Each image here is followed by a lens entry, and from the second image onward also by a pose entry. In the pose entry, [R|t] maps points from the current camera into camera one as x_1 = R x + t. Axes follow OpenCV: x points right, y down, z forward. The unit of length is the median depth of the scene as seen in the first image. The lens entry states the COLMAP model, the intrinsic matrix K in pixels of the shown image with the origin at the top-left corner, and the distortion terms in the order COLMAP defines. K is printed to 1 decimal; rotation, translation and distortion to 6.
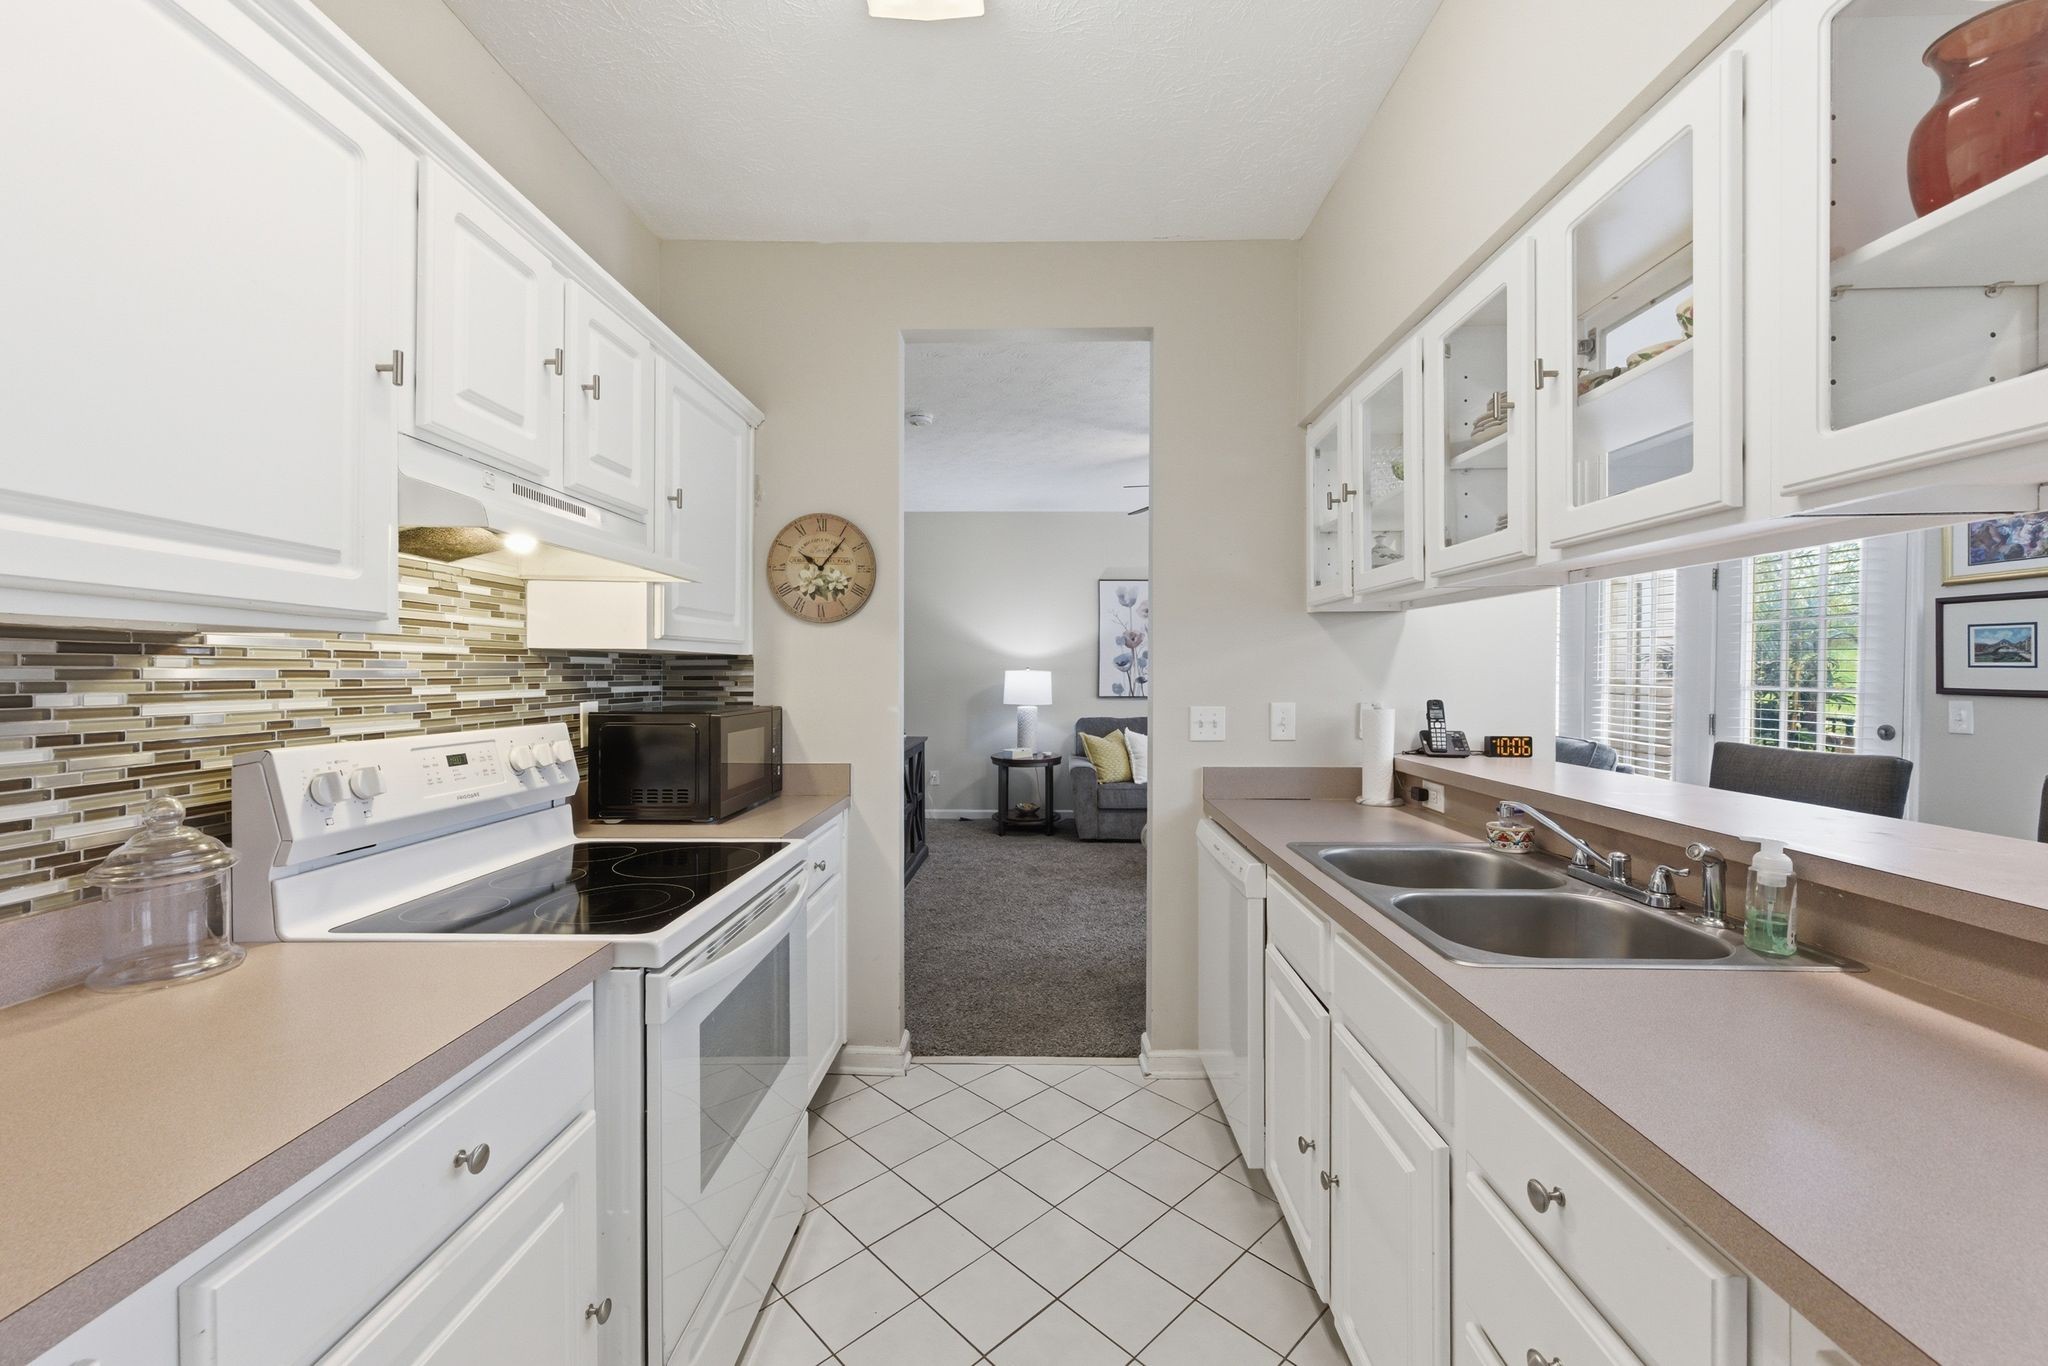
lens RADIAL K [[803.5, 0, 1024.6], [0, 803.5, 679.7], [0, 0, 1]] dist [-0.001965, -0.000001]
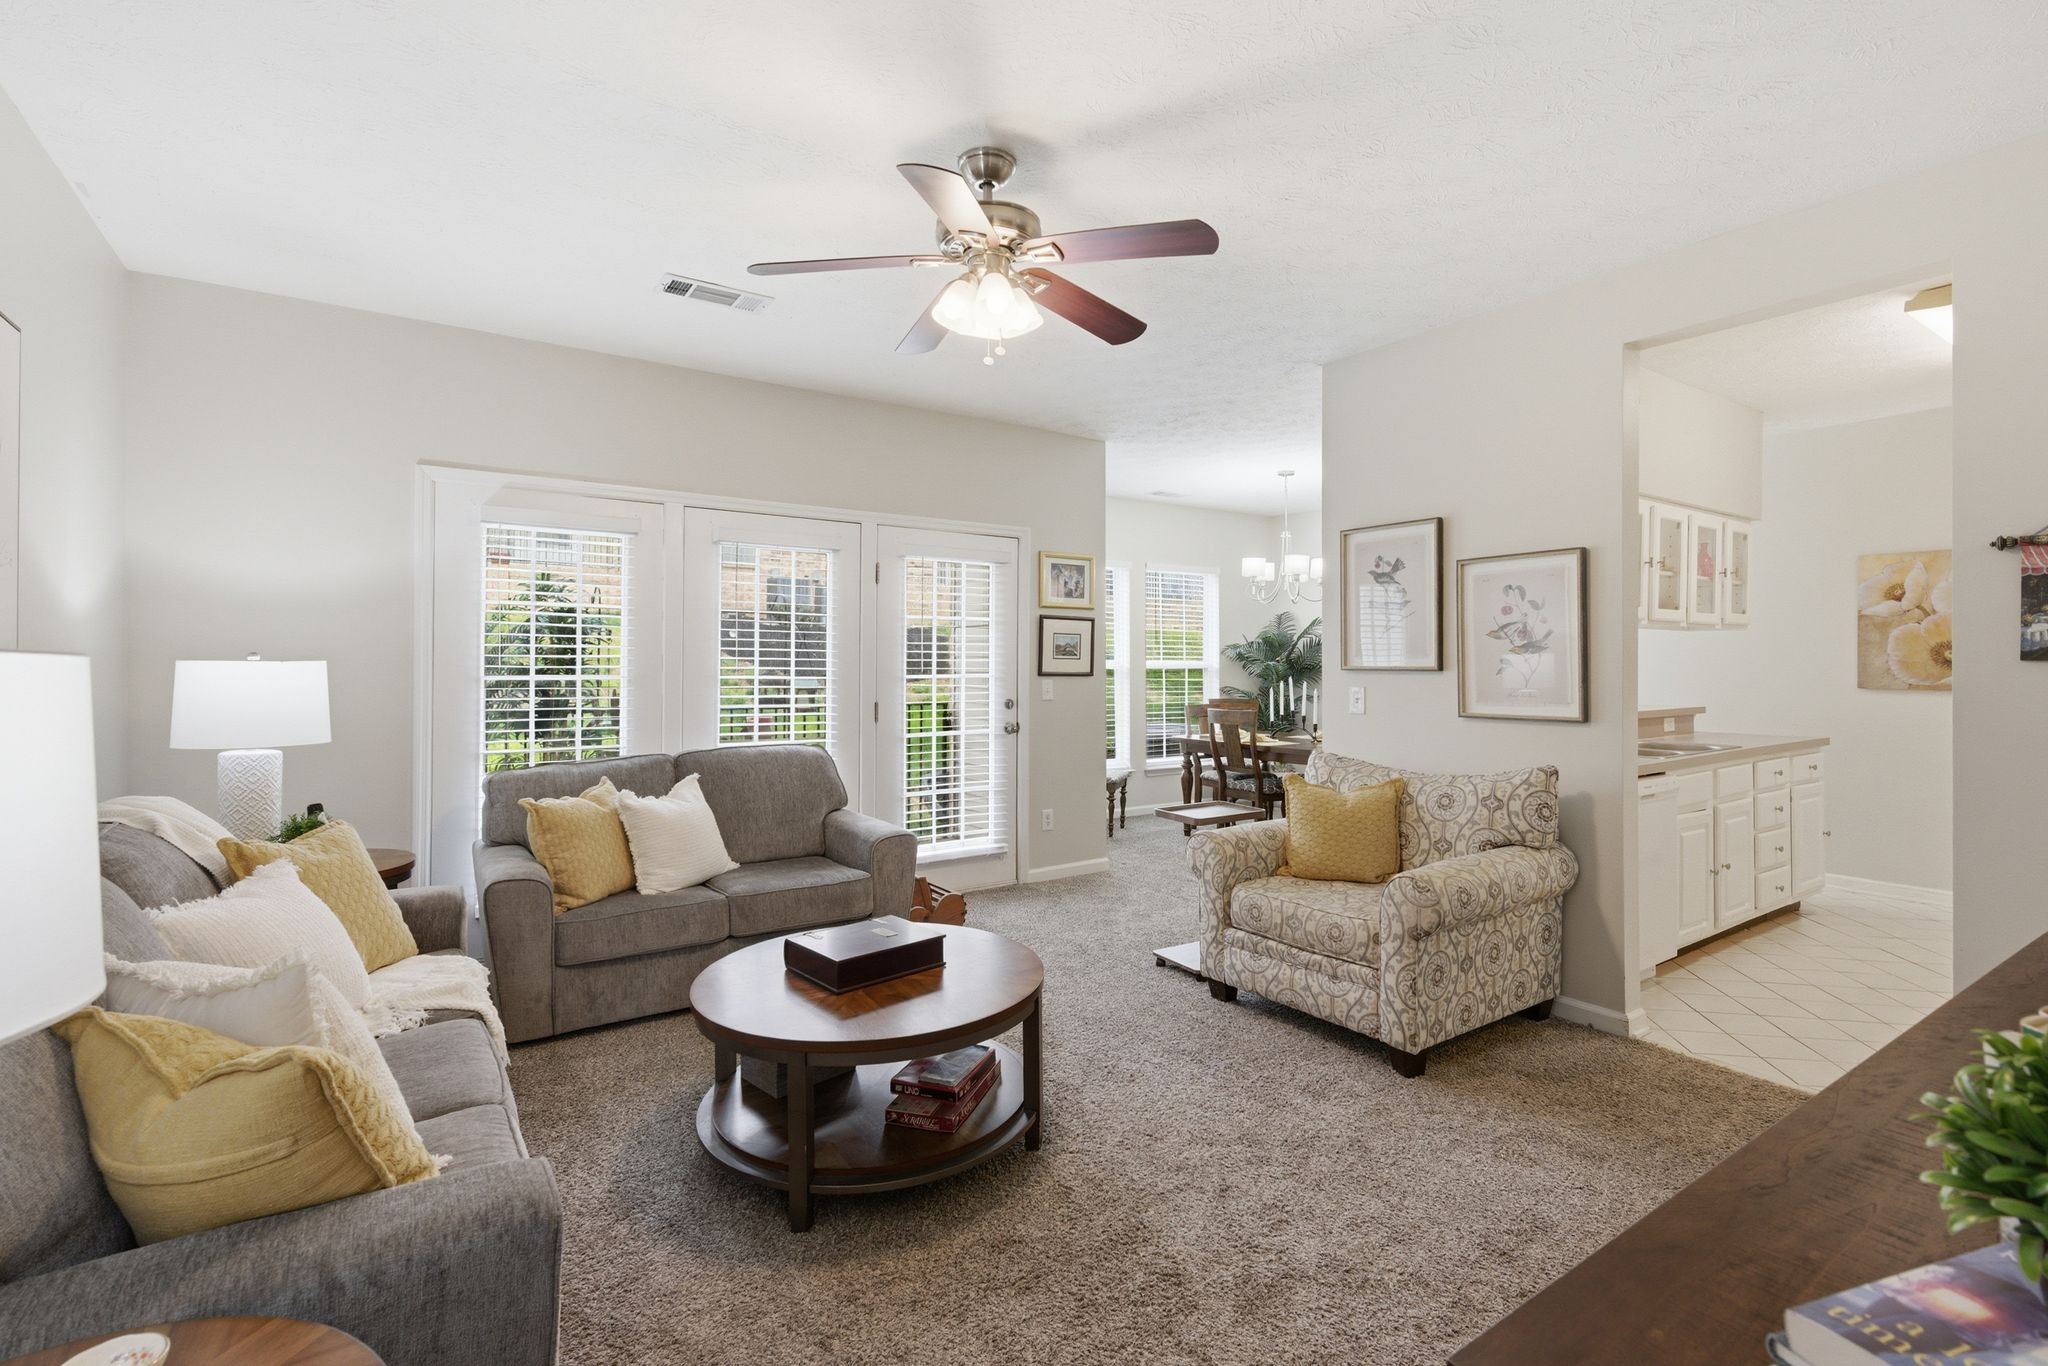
lens RADIAL K [[953.4, 0, 1027.5], [0, 953.4, 665.6], [0, 0, 1]] dist [-0.004884, -0.000447]
pose [[-0.586518, -0.003825, 0.809927, -0.349877], [0.006484, 0.999935, 0.009417, -0.020473], [-0.809910, 0.010775, -0.586455, 2.137402]]
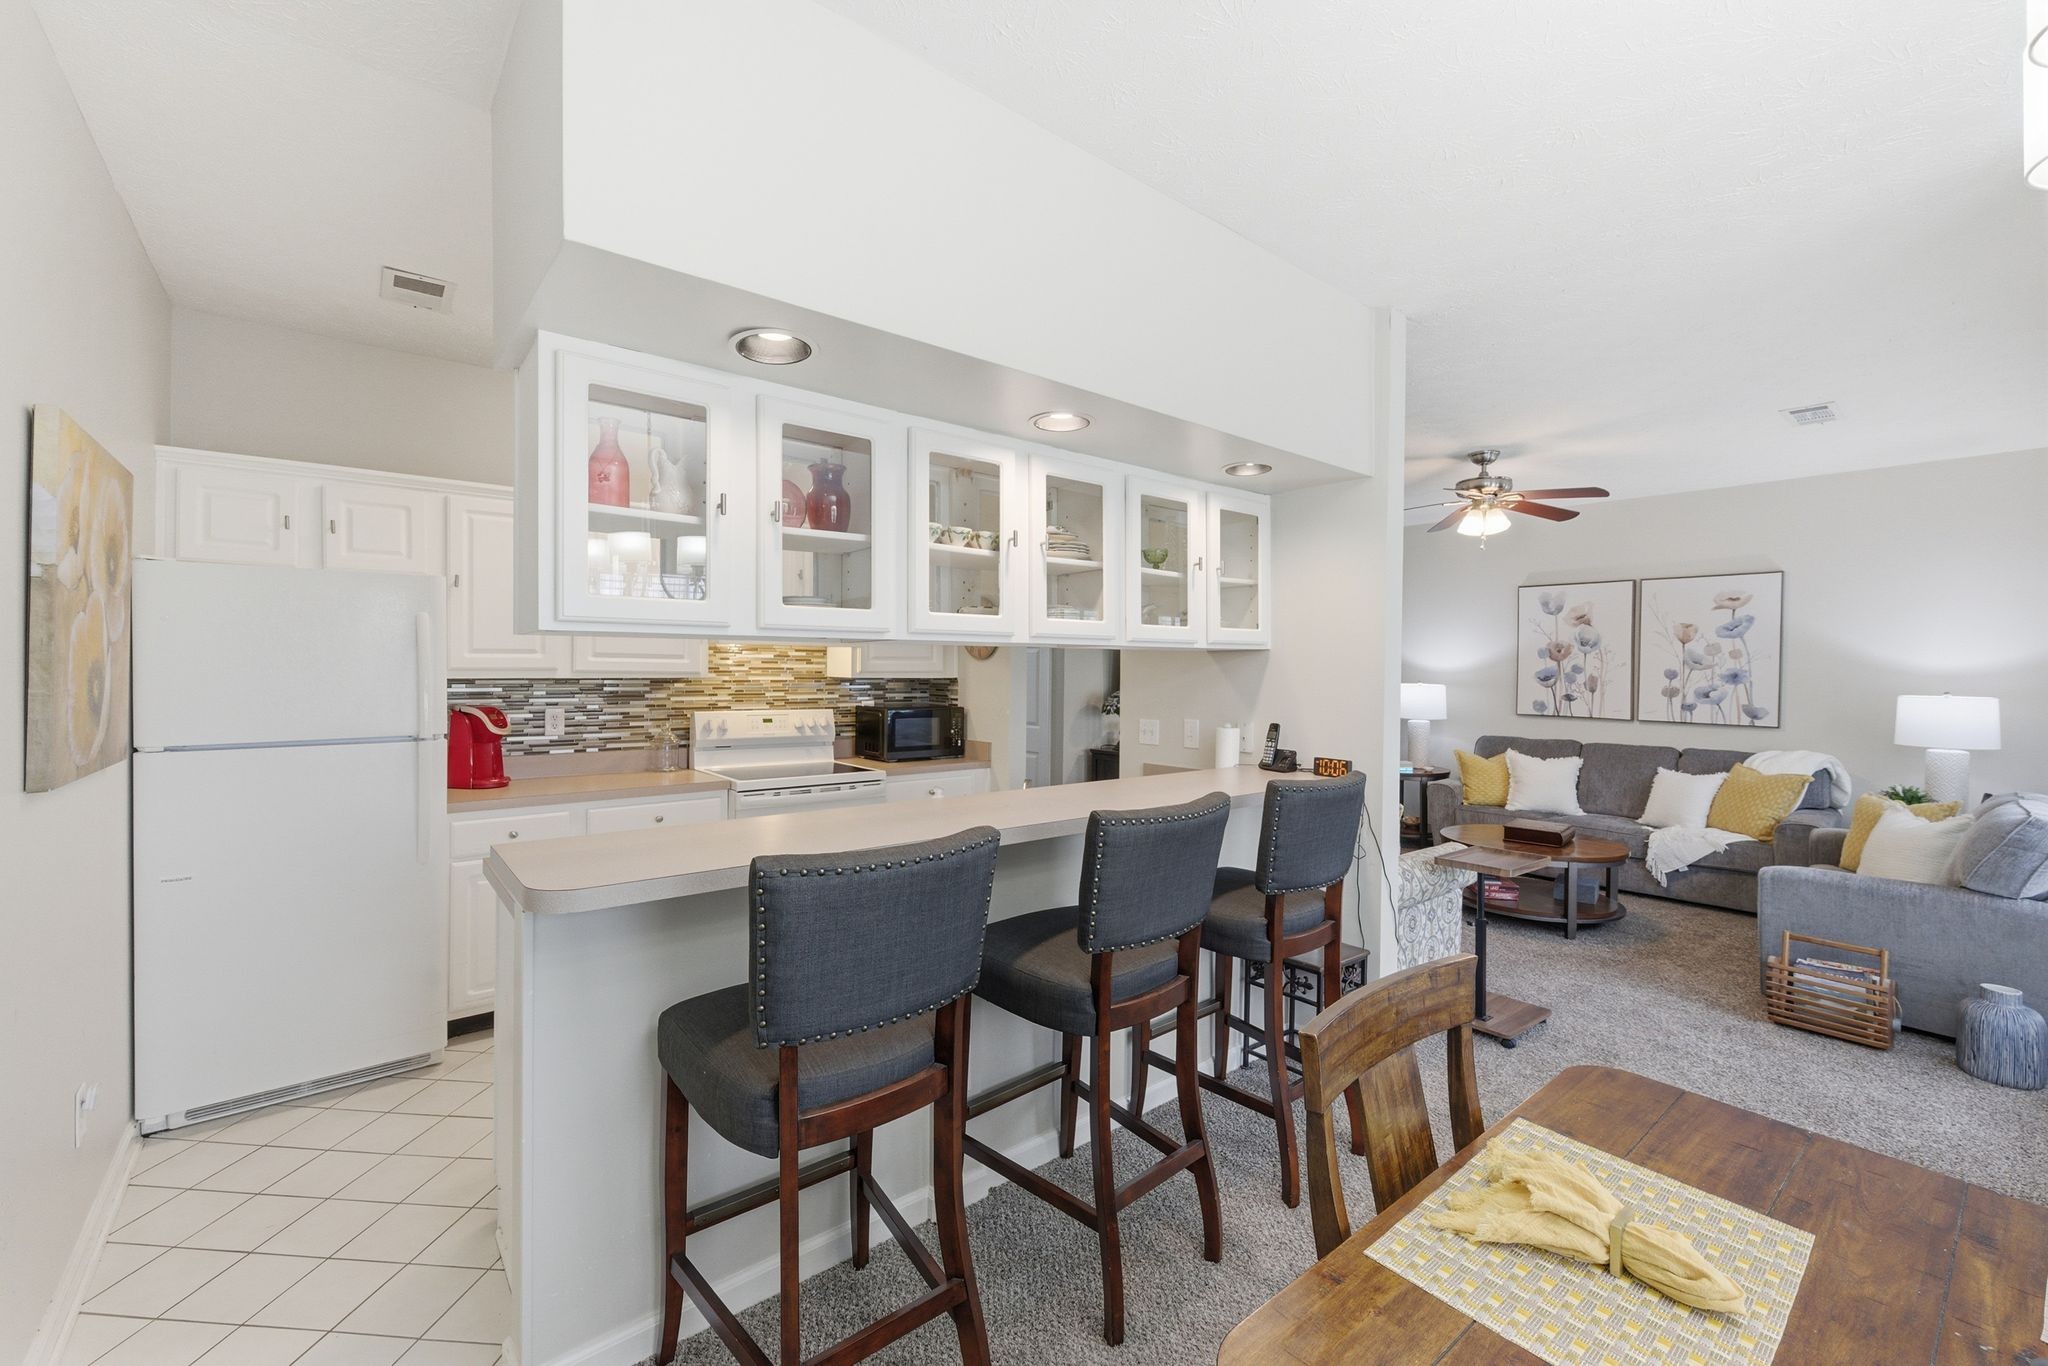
lens RADIAL K [[803.5, 0, 1028.9], [0, 803.5, 675.5], [0, 0, 1]] dist [-0.001965, -0.000001]
pose [[0.664762, 0.011225, -0.746971, 0.962389], [-0.016257, 0.999868, 0.000558, -0.034152], [0.746878, 0.011772, 0.664857, -0.066851]]
